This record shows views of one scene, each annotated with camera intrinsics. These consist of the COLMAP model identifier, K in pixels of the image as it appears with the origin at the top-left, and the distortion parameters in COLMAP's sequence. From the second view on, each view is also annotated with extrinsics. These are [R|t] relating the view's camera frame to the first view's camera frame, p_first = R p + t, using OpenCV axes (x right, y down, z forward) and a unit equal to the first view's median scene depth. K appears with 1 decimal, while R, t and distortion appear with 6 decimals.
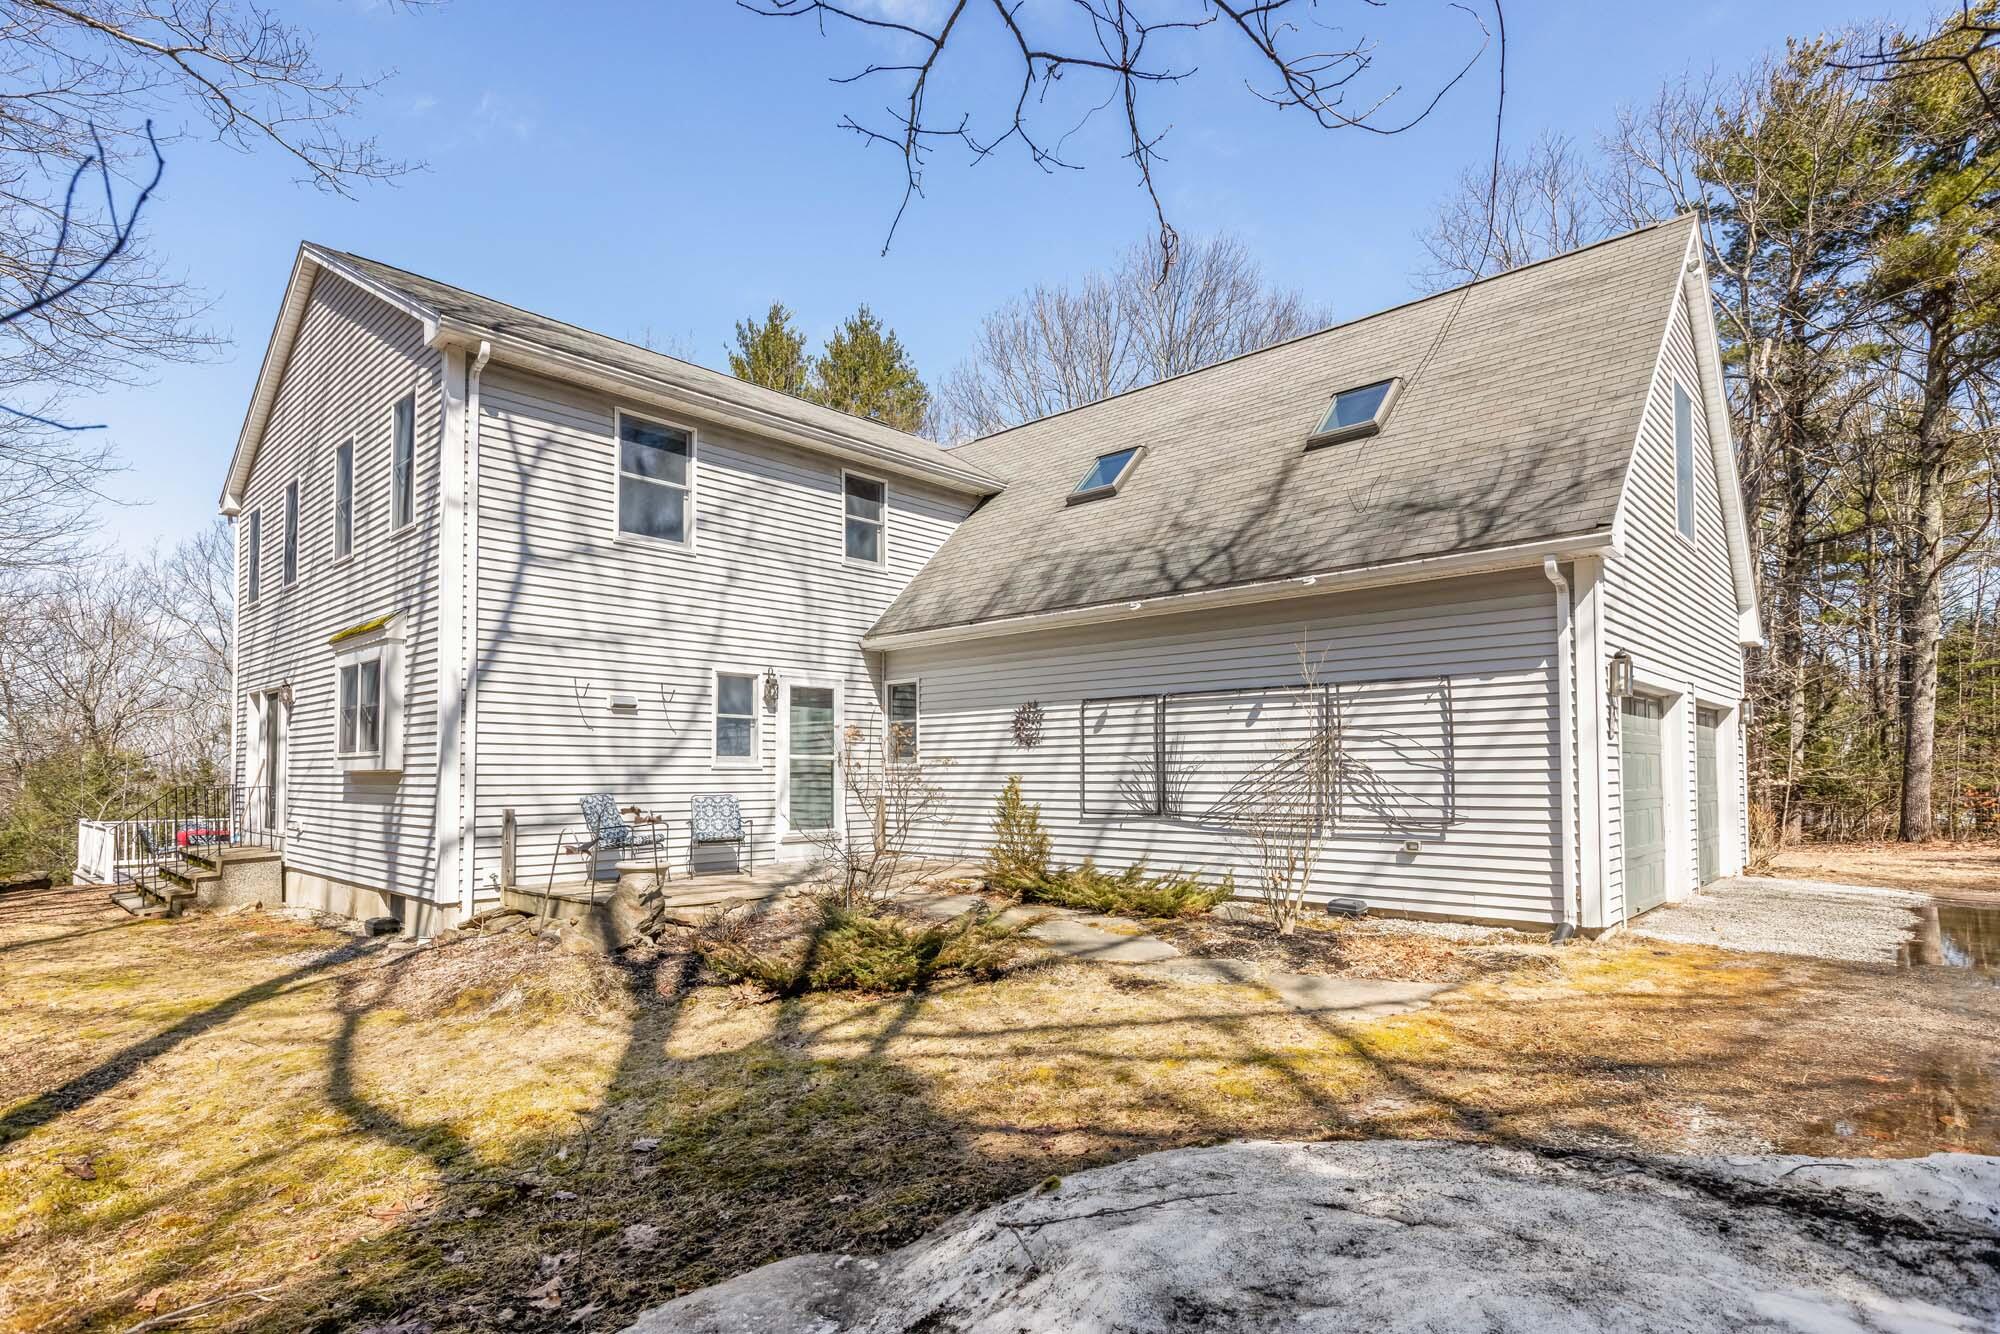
lens RADIAL K [[1014.1, 0, 1002.2], [0, 1014.1, 738.1], [0, 0, 1]] dist [0.002821, 0.000316]
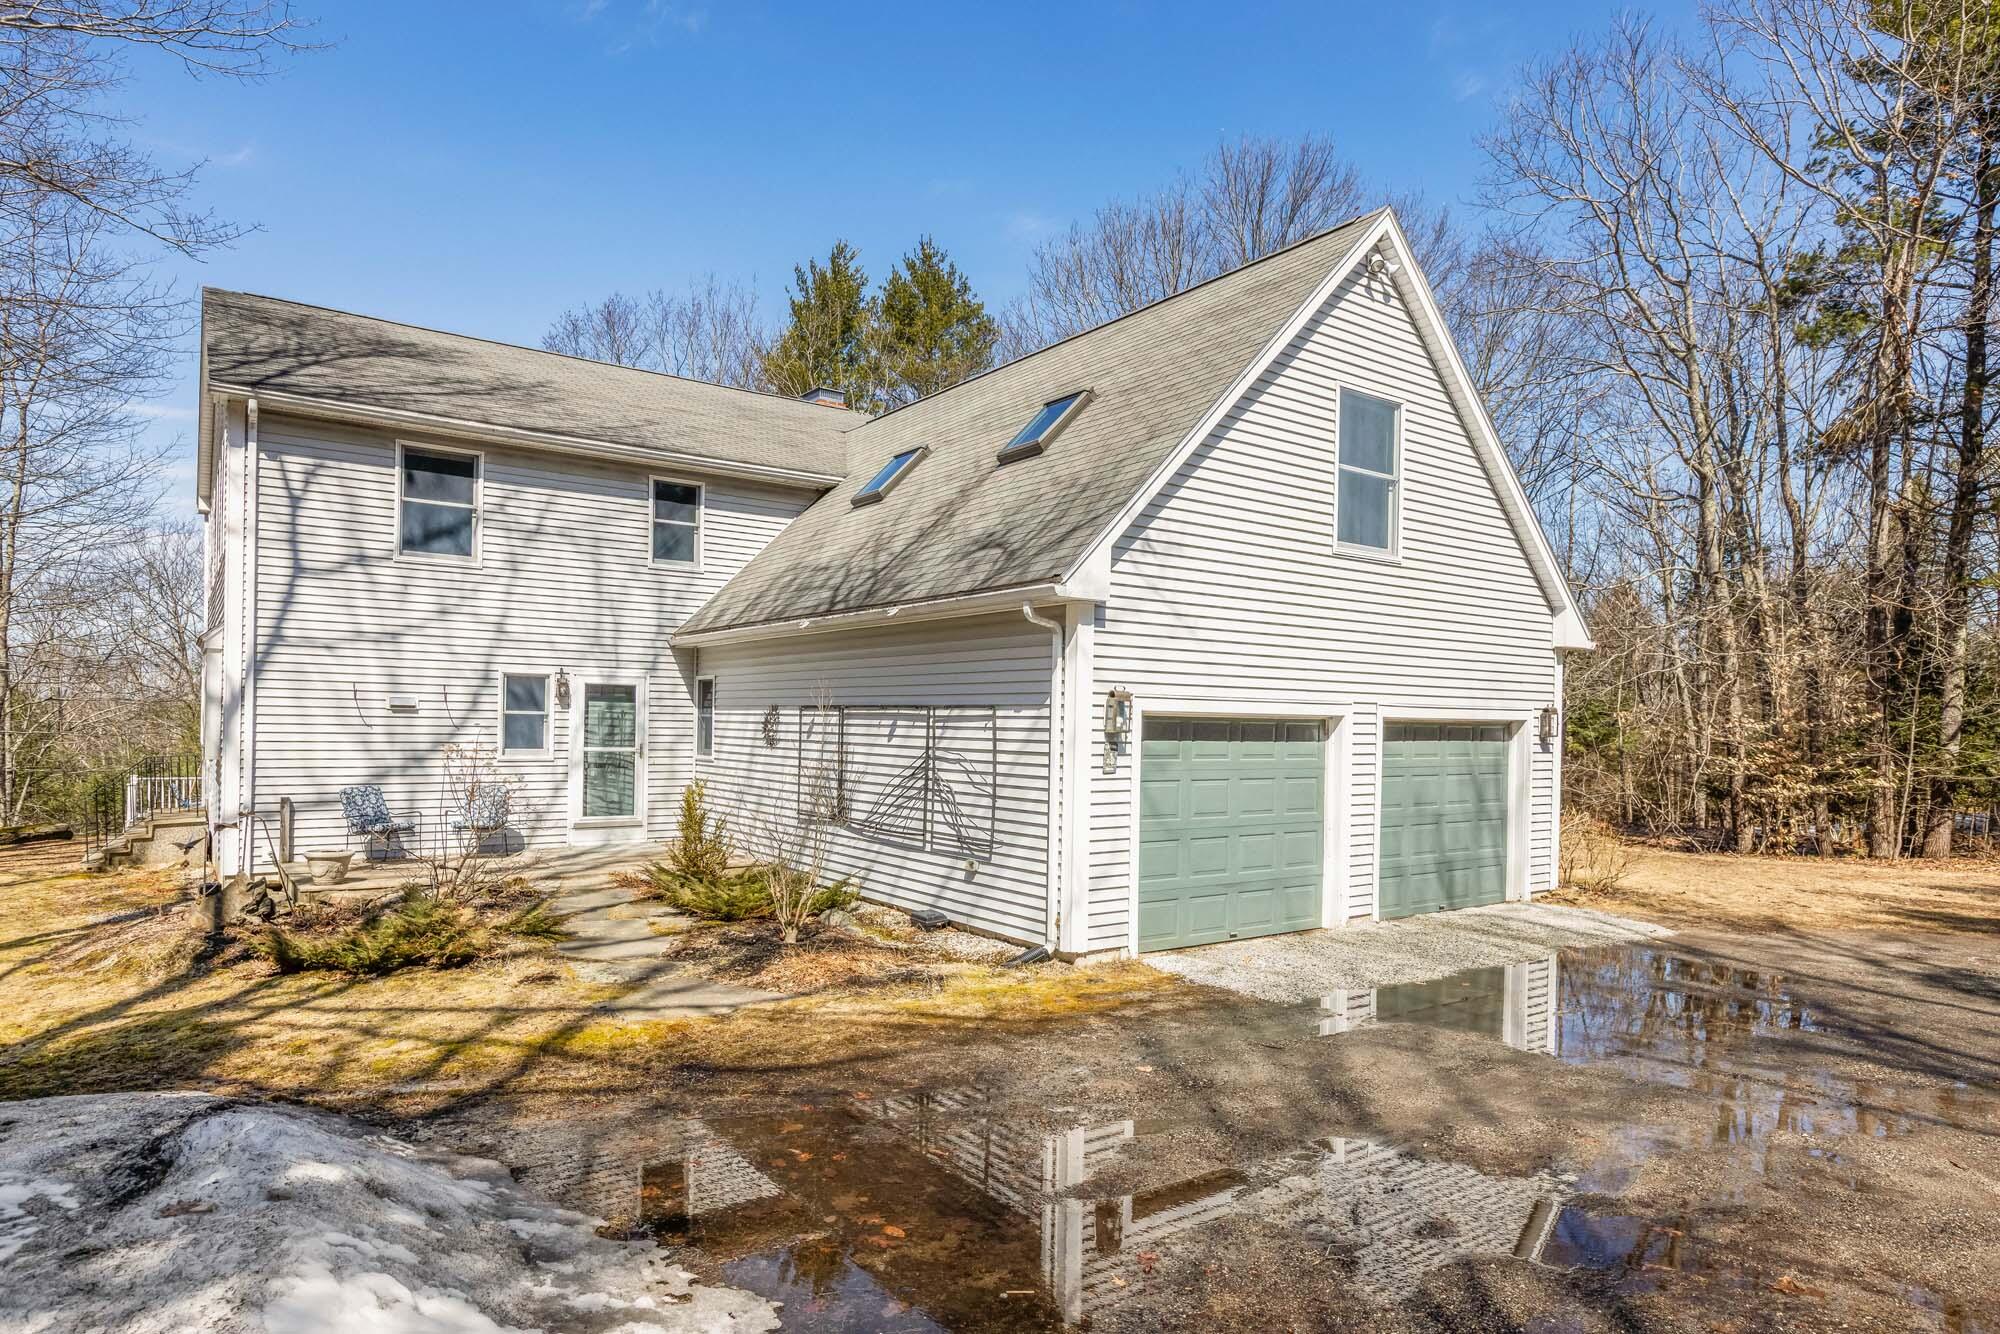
lens RADIAL K [[1138.9, 0, 995.8], [0, 1138.9, 718.5], [0, 0, 1]] dist [0.021031, 0.000857]
pose [[0.980560, 0.020154, -0.195184, 0.555453], [-0.014391, 0.999419, 0.030903, -0.070228], [0.195693, -0.027493, 0.980280, -0.132434]]
